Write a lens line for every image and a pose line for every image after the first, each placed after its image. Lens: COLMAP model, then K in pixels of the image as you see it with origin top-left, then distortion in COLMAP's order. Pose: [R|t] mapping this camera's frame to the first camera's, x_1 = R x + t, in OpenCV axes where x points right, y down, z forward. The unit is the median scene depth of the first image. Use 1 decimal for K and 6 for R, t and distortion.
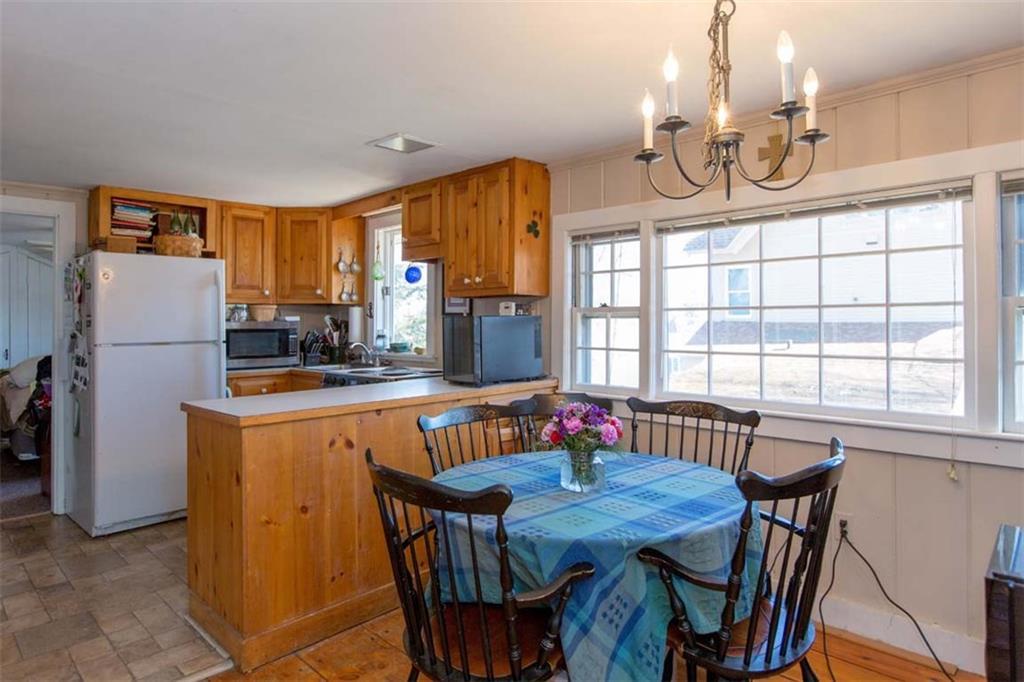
lens RADIAL K [[610.6, 0, 495.5], [0, 610.6, 315.7], [0, 0, 1]] dist [0.002800, -0.008604]
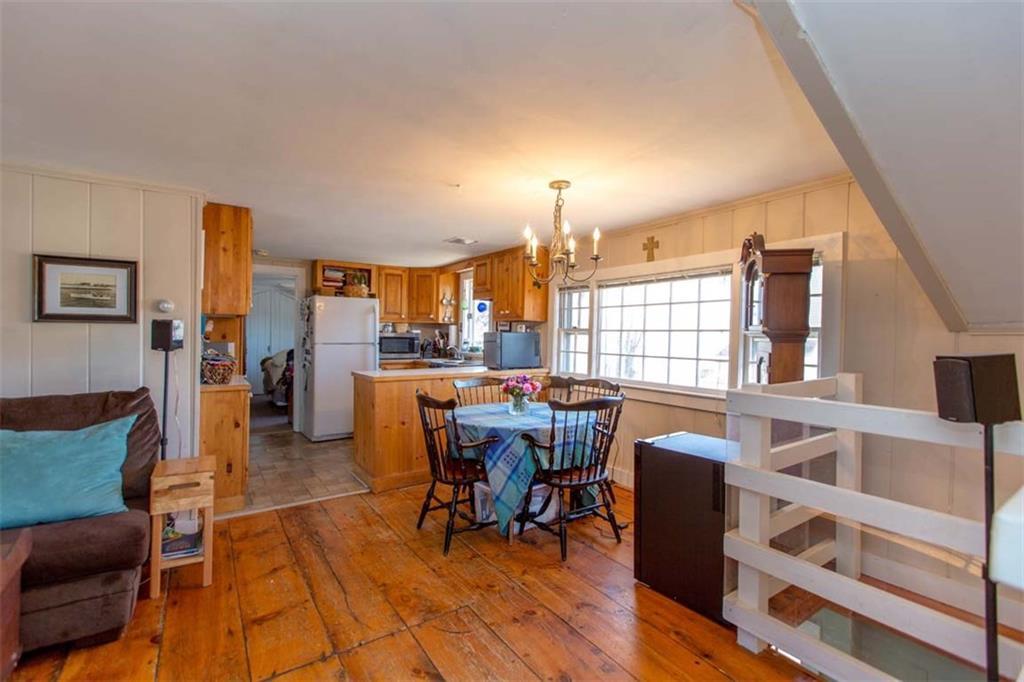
lens RADIAL K [[458.9, 0, 507.3], [0, 458.9, 339.7], [0, 0, 1]] dist [0.003109, 0.000130]
pose [[0.982550, 0.019853, -0.184938, 0.231275], [-0.015763, 0.999598, 0.023560, -0.009710], [0.185332, -0.020234, 0.982468, -0.342815]]
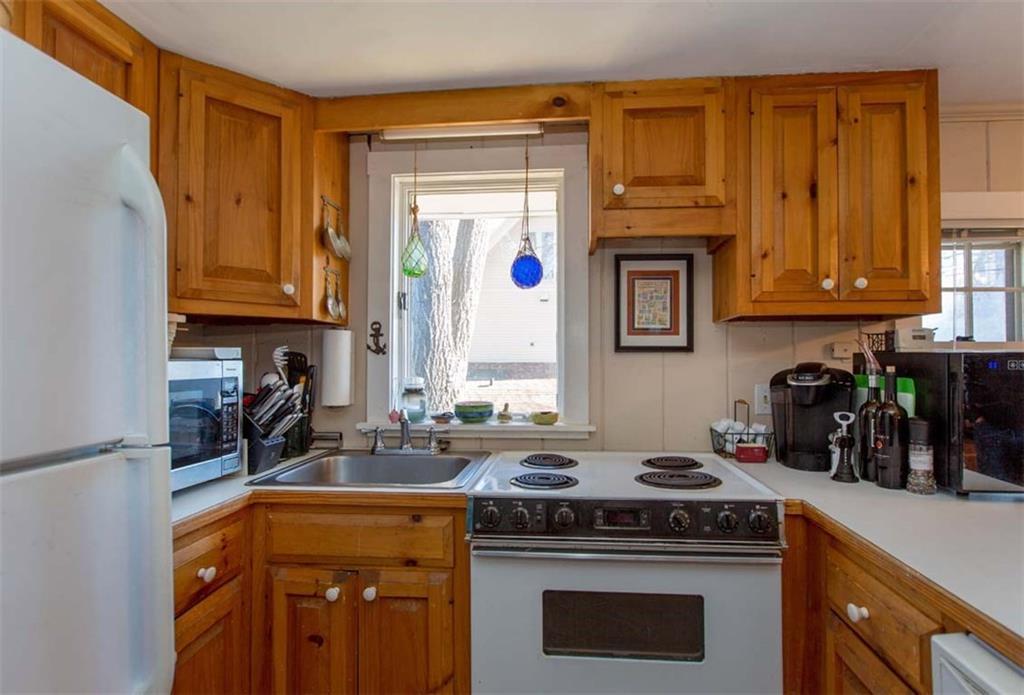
lens RADIAL K [[525.6, 0, 526.6], [0, 525.6, 353.9], [0, 0, 1]] dist [-0.004494, 0.002269]
pose [[0.754936, 0.012715, 0.655675, -0.556058], [-0.009662, 0.999919, -0.008266, 0.008746], [-0.655727, -0.000094, 0.754998, 0.871340]]
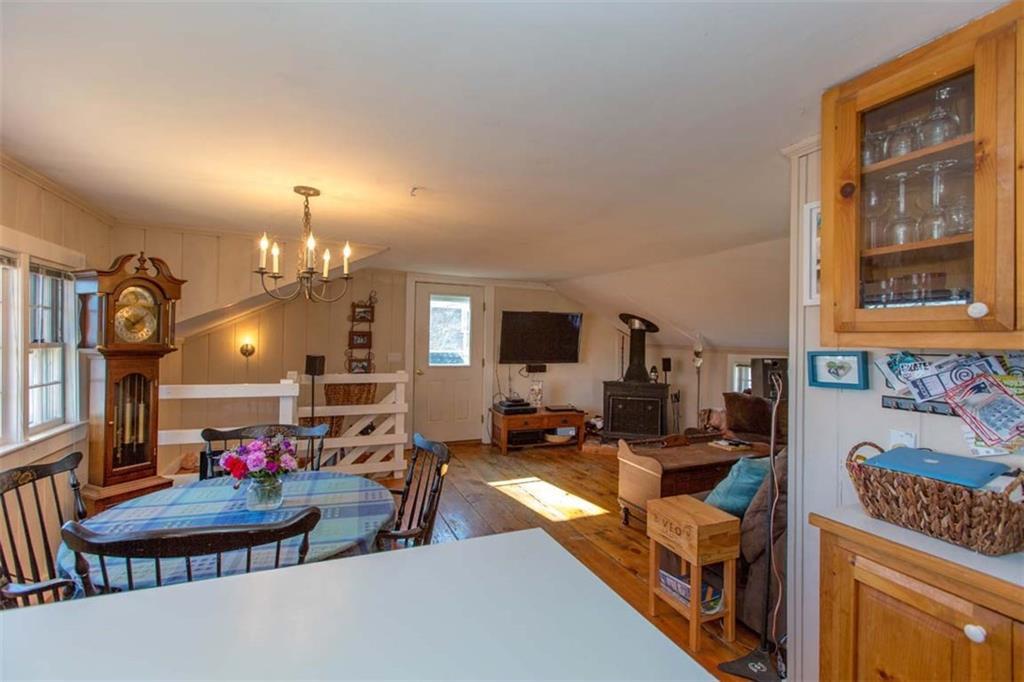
lens RADIAL K [[458.9, 0, 510.6], [0, 458.9, 336.9], [0, 0, 1]] dist [0.003109, 0.000130]
pose [[-0.931126, -0.006838, 0.364633, -0.374089], [-0.015369, 0.999672, -0.020497, -0.025466], [-0.364374, -0.024689, -0.930926, 0.979873]]
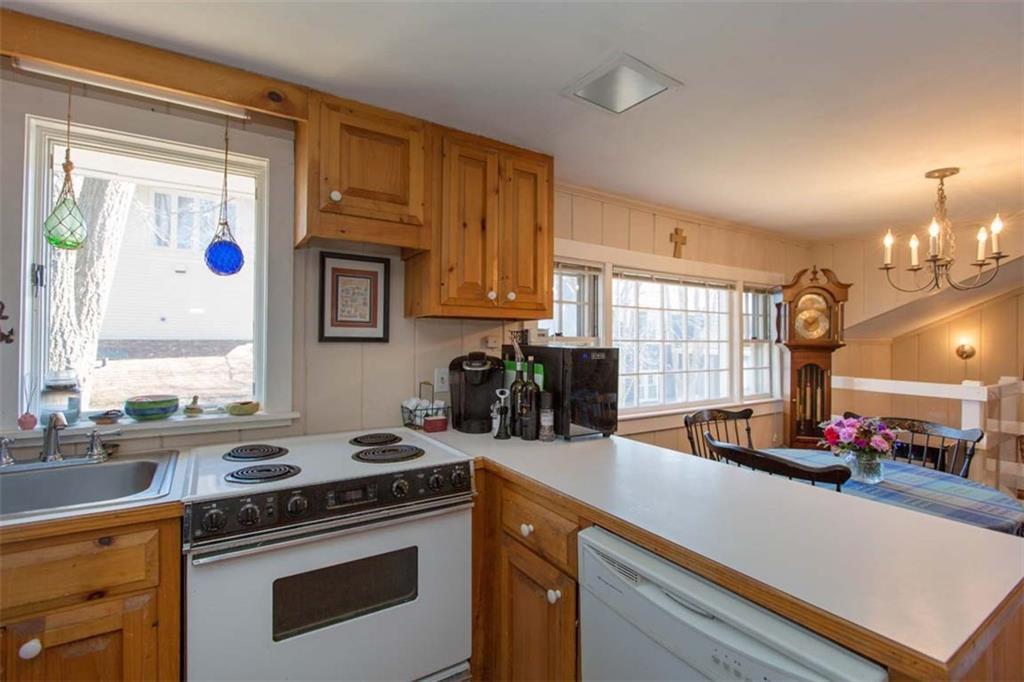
lens RADIAL K [[475.3, 0, 509.2], [0, 475.3, 336.1], [0, 0, 1]] dist [-0.004612, 0.000502]
pose [[0.198884, 0.012653, 0.979941, -0.609294], [-0.021007, 0.999742, -0.008645, -0.005744], [-0.979798, -0.018866, 0.199098, 0.911986]]
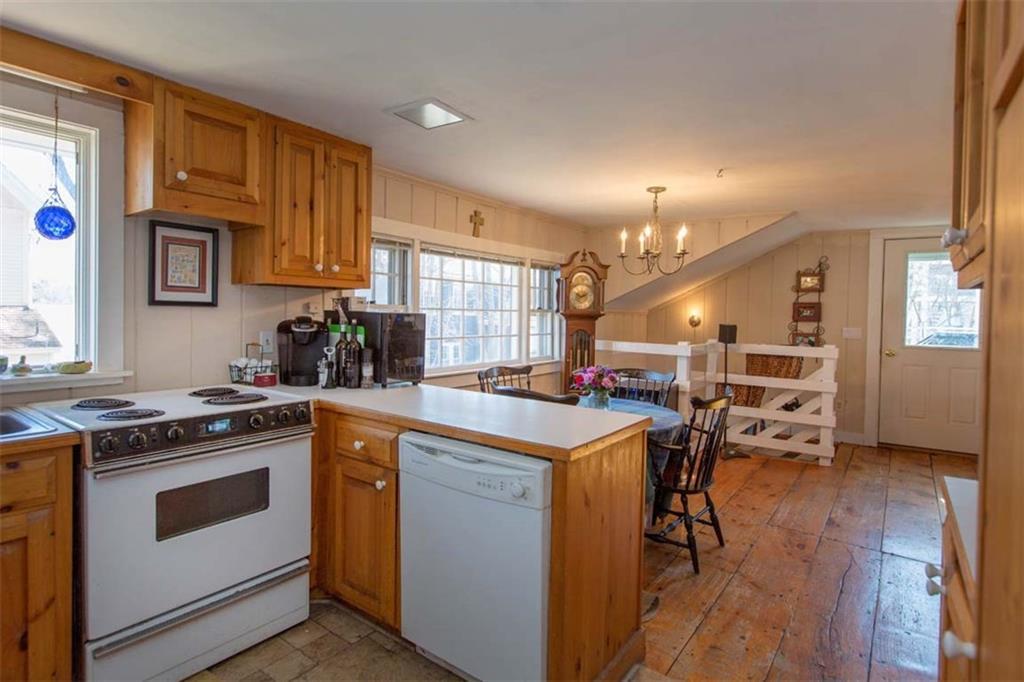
lens RADIAL K [[545.4, 0, 489.7], [0, 545.4, 321.4], [0, 0, 1]] dist [0.001705, -0.000393]
pose [[-0.147485, -0.015056, 0.988950, -0.846155], [-0.030006, 0.999492, 0.010741, 0.001053], [-0.988609, -0.028091, -0.147862, 0.922349]]
